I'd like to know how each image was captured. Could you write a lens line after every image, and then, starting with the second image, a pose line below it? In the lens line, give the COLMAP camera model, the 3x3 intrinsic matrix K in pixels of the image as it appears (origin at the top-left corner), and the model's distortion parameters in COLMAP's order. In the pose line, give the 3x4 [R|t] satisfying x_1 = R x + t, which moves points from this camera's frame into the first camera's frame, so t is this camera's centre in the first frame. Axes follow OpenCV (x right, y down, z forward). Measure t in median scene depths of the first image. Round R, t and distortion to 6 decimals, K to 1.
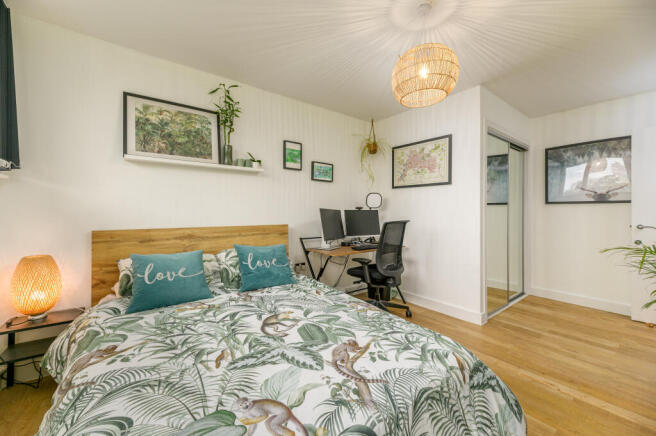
lens RADIAL K [[264.9, 0, 329.3], [0, 264.9, 214.0], [0, 0, 1]] dist [0.000435, 0.000219]
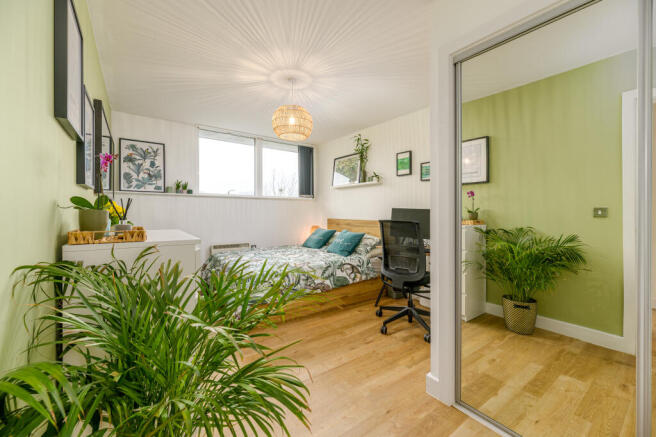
lens RADIAL K [[264.9, 0, 329.3], [0, 264.9, 214.5], [0, 0, 1]] dist [0.000435, 0.000219]
pose [[-0.020627, 0.009510, -0.999742, 2.141108], [-0.017031, 0.999806, 0.009862, 0.002428], [0.999642, 0.017230, -0.020461, 1.407438]]
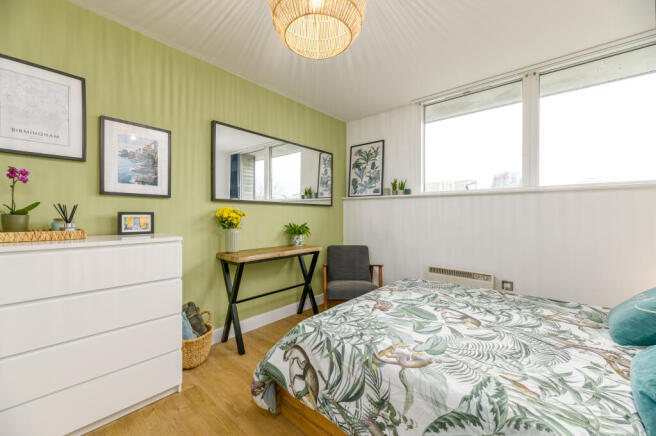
lens RADIAL K [[264.9, 0, 329.3], [0, 264.9, 214.0], [0, 0, 1]] dist [0.000435, 0.000219]
pose [[-0.982649, -0.003894, -0.185436, 0.509877], [-0.006275, 0.999905, 0.012252, -0.023474], [0.185370, 0.013203, -0.982580, 1.868172]]
